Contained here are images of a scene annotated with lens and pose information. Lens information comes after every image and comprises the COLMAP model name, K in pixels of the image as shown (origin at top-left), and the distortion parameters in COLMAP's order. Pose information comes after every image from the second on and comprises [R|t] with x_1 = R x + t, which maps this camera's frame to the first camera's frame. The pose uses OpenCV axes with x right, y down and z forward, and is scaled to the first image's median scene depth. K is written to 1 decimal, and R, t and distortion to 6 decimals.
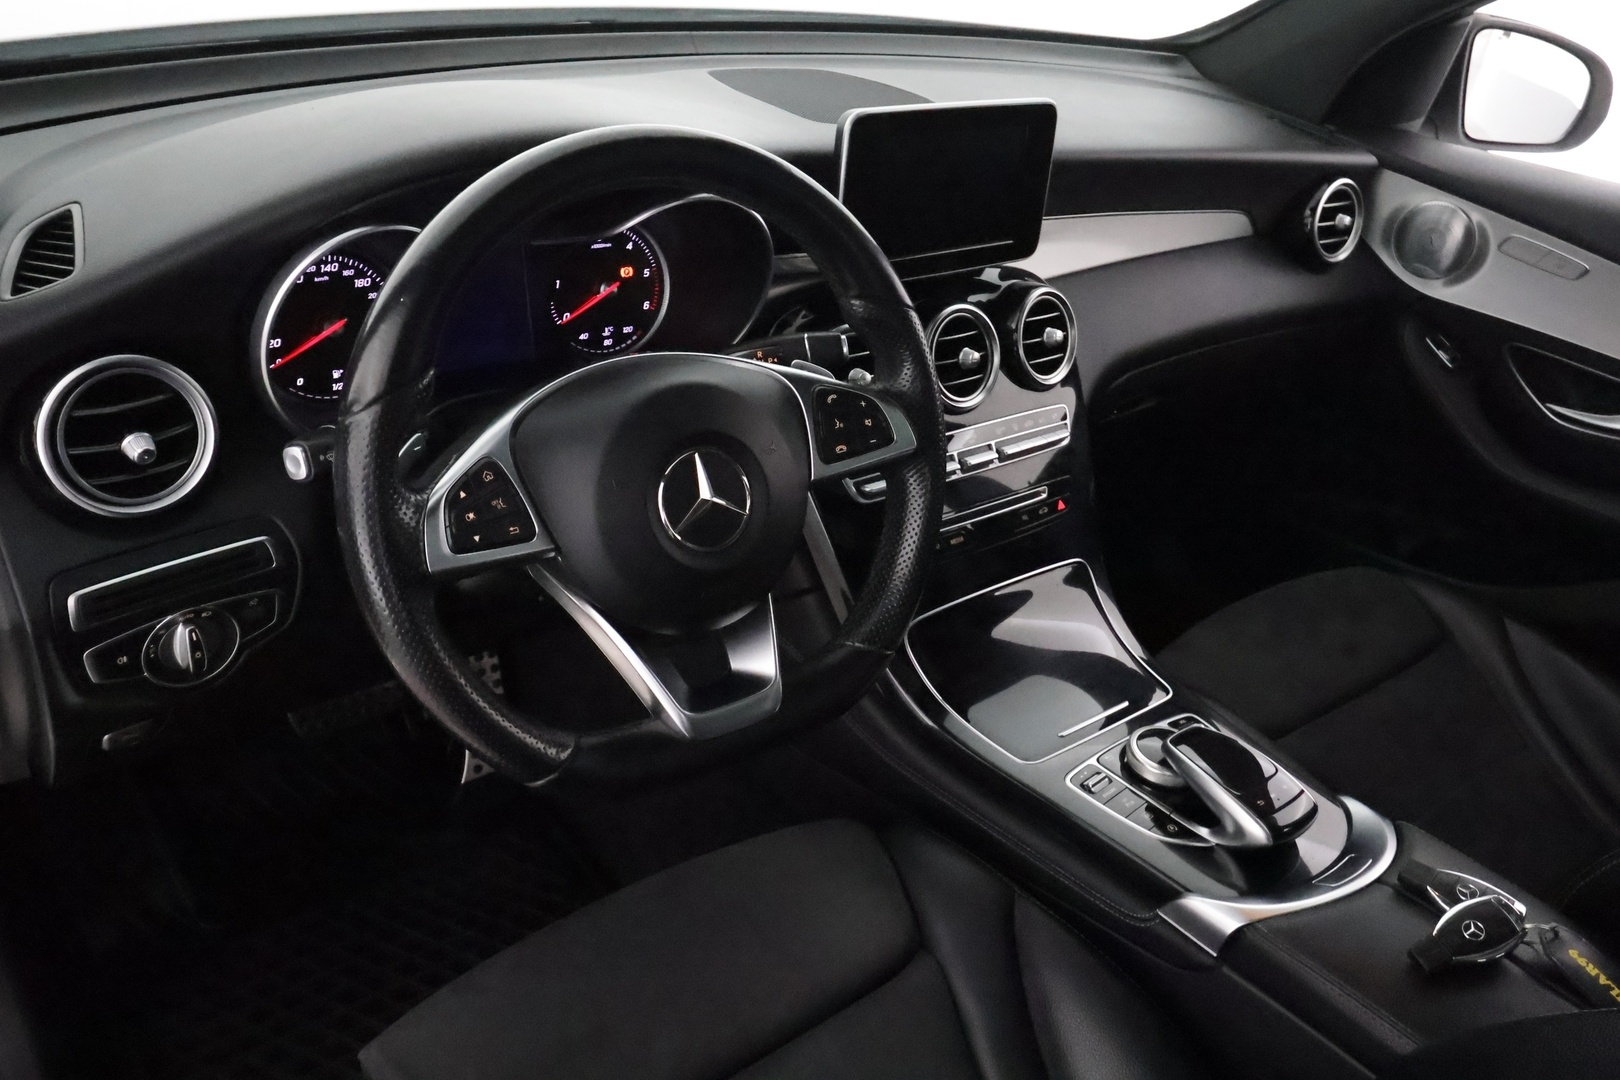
lens RADIAL K [[1267.3, 0, 810.0], [0, 1267.3, 540.0], [0, 0, 1]] dist [-0.008693, -0.007227]
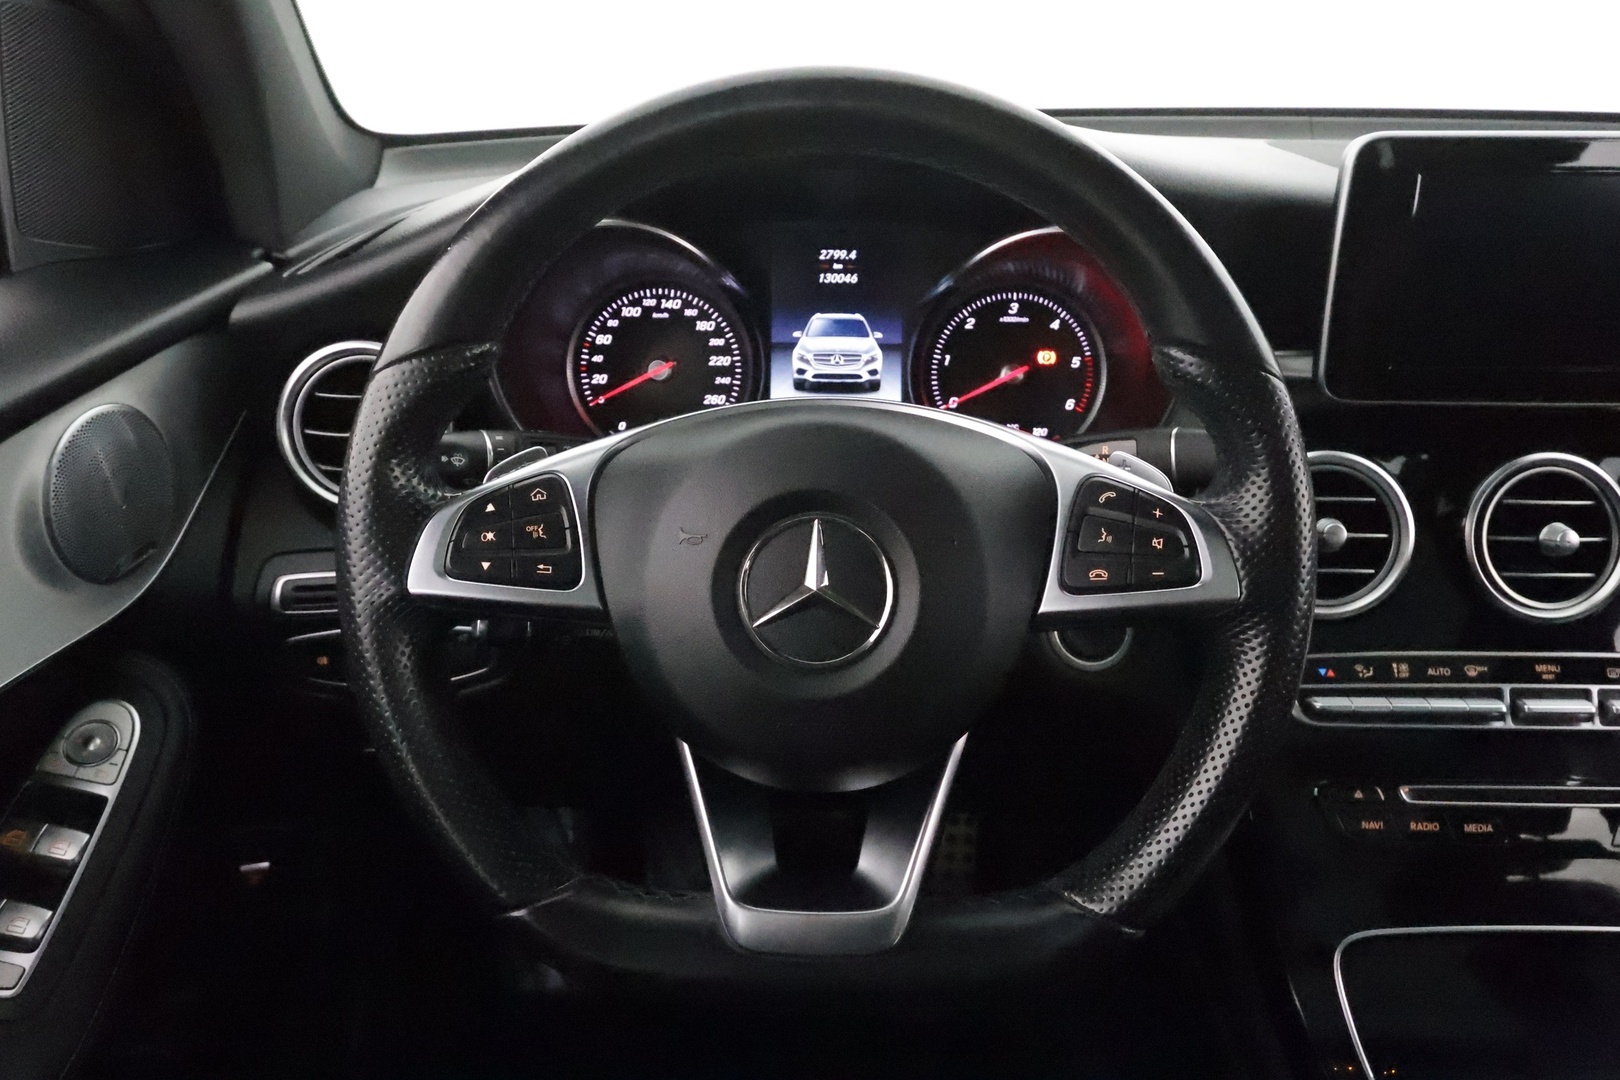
lens RADIAL K [[1267.3, 0, 810.0], [0, 1267.3, 540.0], [0, 0, 1]] dist [-0.008693, -0.007227]
pose [[0.777931, 0.142851, -0.611896, 0.263573], [-0.250600, 0.963550, -0.093652, 0.004933], [0.576215, 0.226196, 0.785374, 0.381041]]
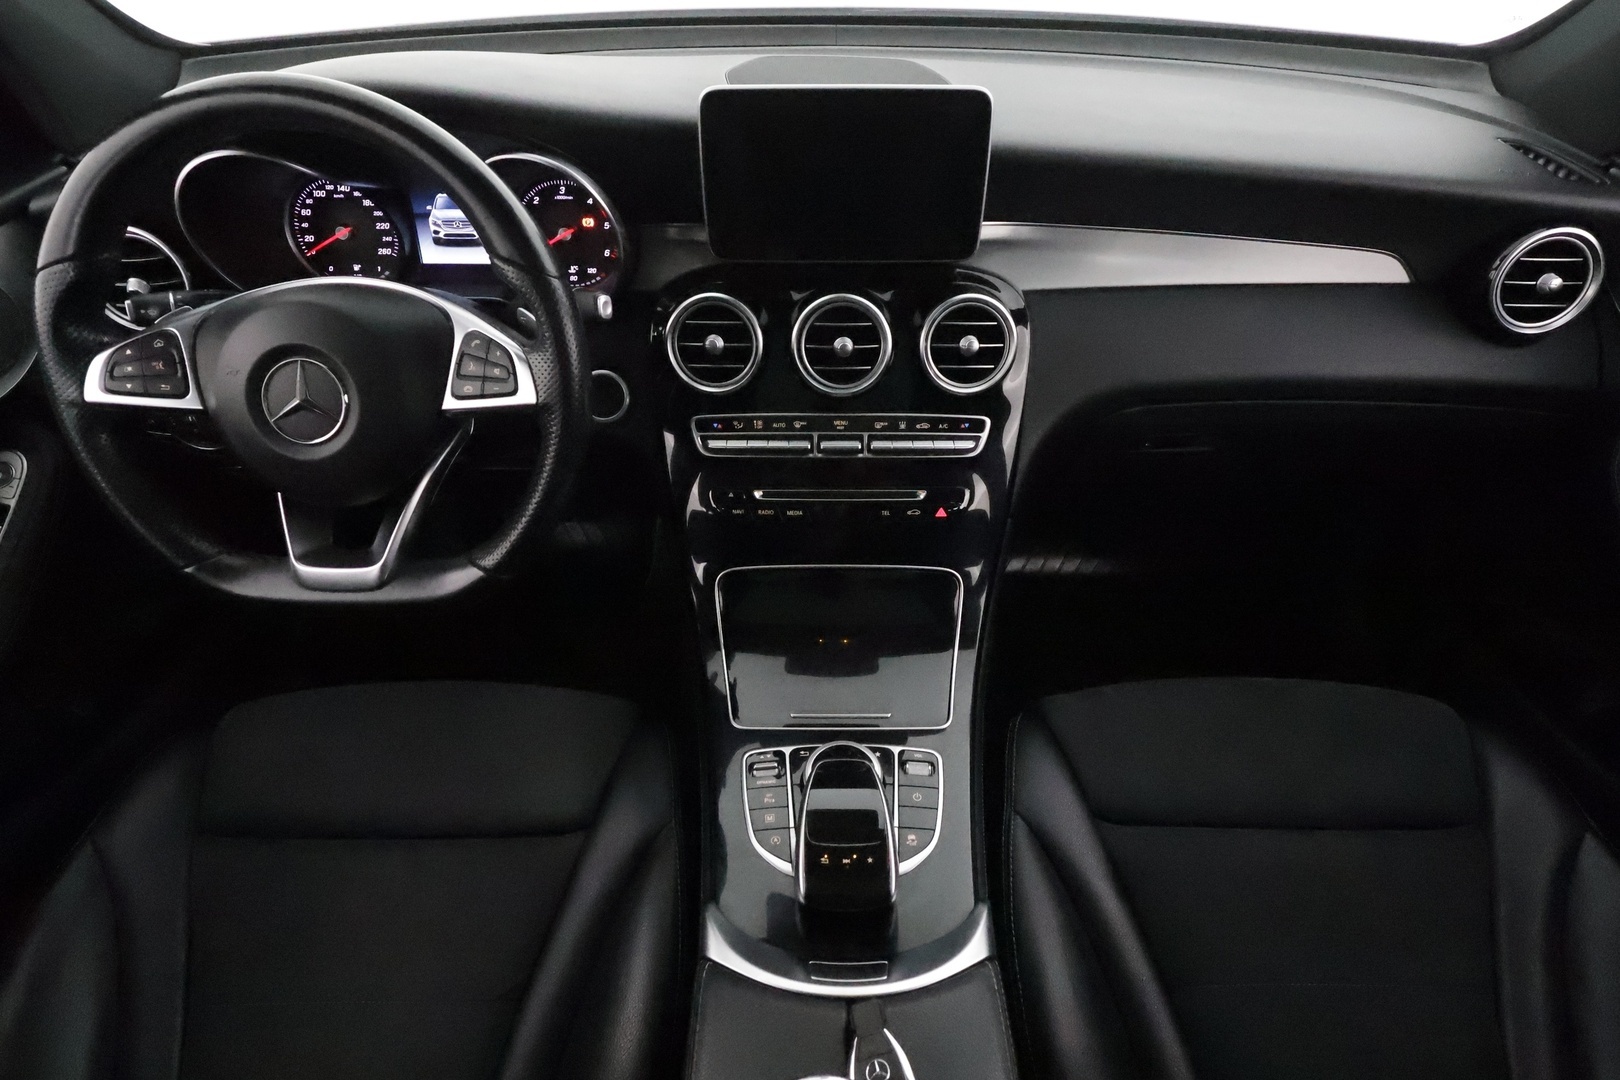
lens RADIAL K [[885.6, 0, 810.0], [0, 885.6, 540.0], [0, 0, 1]] dist [-0.002369, 0.000916]
pose [[0.787686, 0.303378, -0.536202, 0.654600], [-0.241470, 0.952741, 0.184330, -0.146296], [0.566783, -0.015718, 0.823717, 0.469026]]
